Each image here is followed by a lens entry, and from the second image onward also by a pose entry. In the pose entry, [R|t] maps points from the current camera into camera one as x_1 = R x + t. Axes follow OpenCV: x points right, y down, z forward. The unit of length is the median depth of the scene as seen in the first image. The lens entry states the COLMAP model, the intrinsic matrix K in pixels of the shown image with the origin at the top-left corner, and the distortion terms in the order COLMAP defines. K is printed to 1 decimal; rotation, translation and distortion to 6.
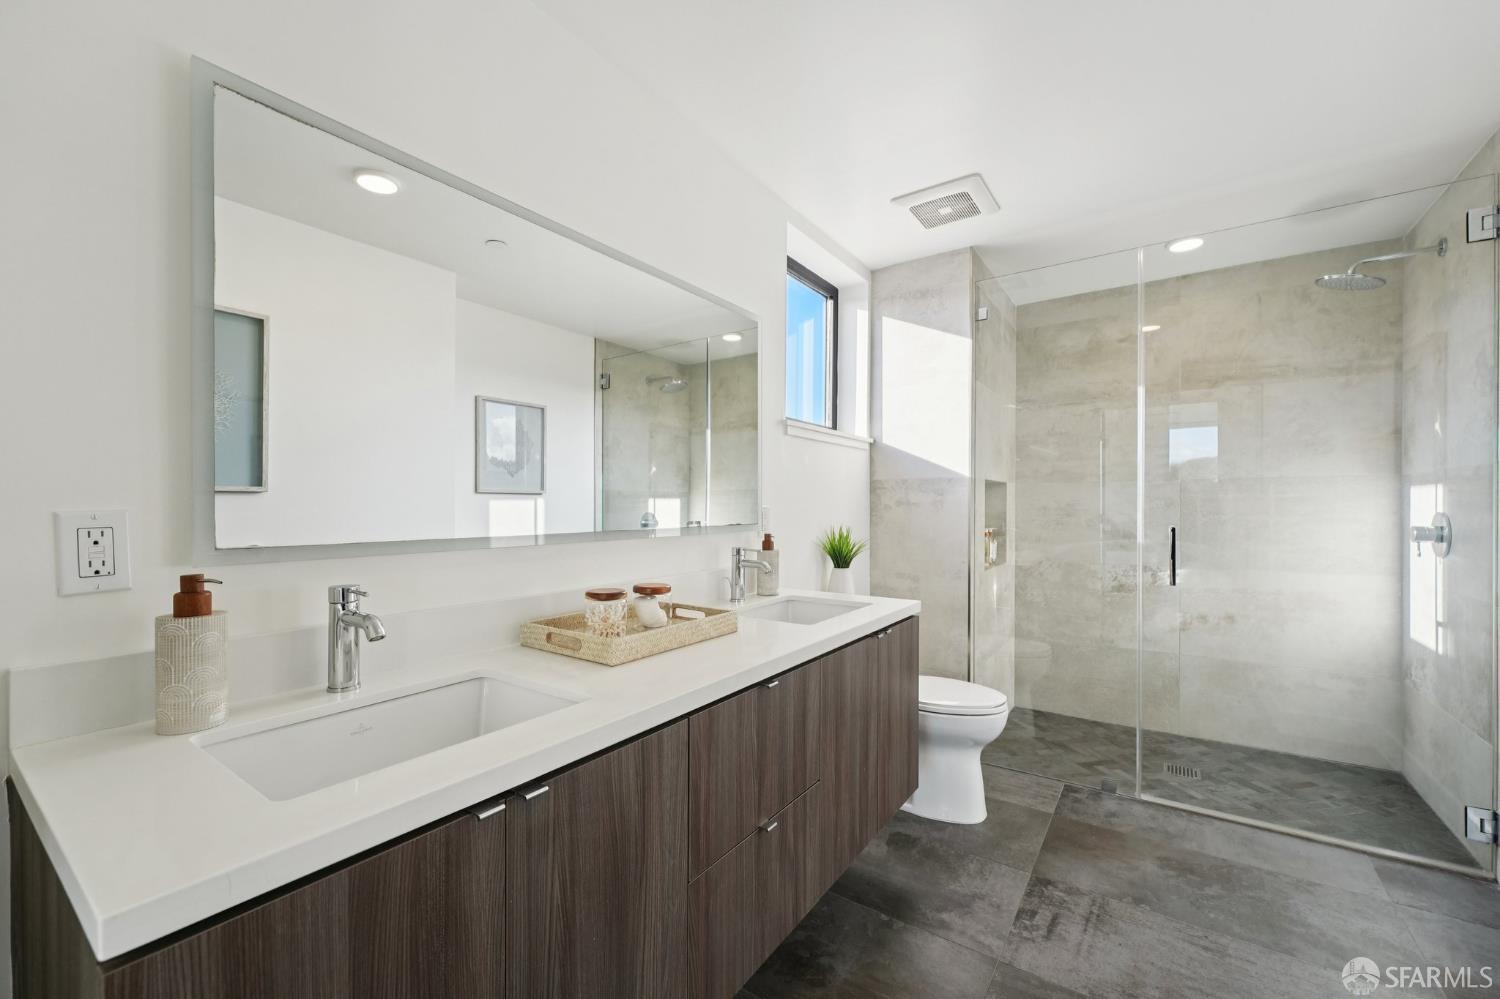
lens RADIAL K [[585.7, 0, 749.8], [0, 585.7, 512.9], [0, 0, 1]] dist [0.002813, -0.000018]
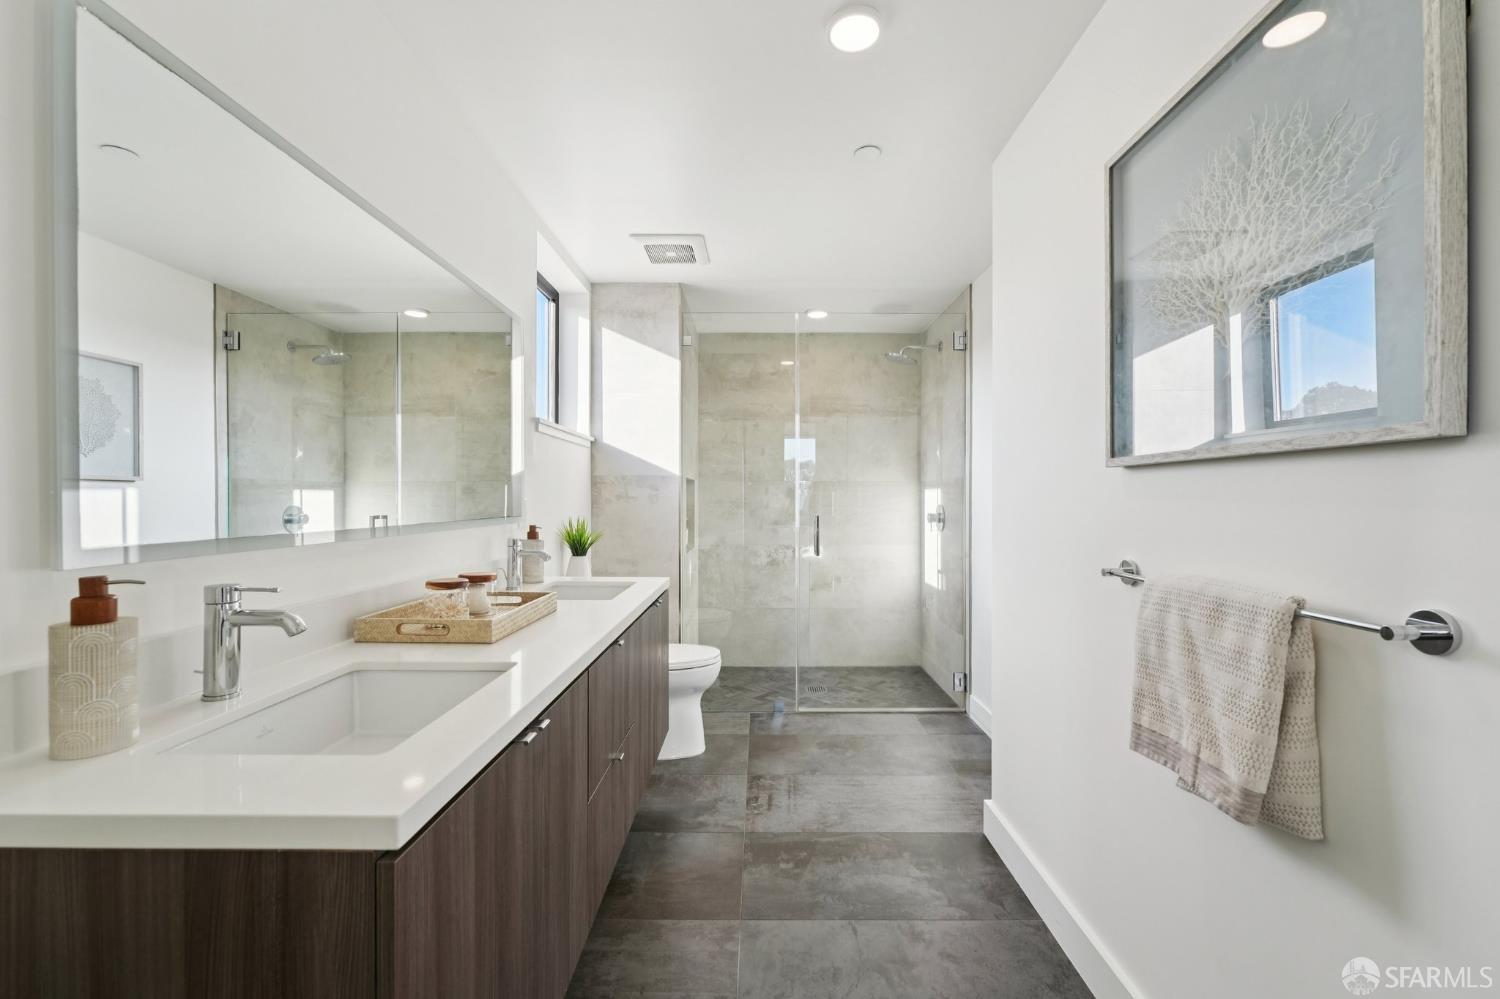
lens RADIAL K [[590.0, 0, 742.2], [0, 590.0, 507.2], [0, 0, 1]] dist [0.000060, -0.000004]
pose [[0.835054, -0.003148, 0.550159, -0.188839], [0.002036, 0.999994, 0.002632, 0.000587], [-0.550164, -0.001077, 0.835056, -0.081411]]
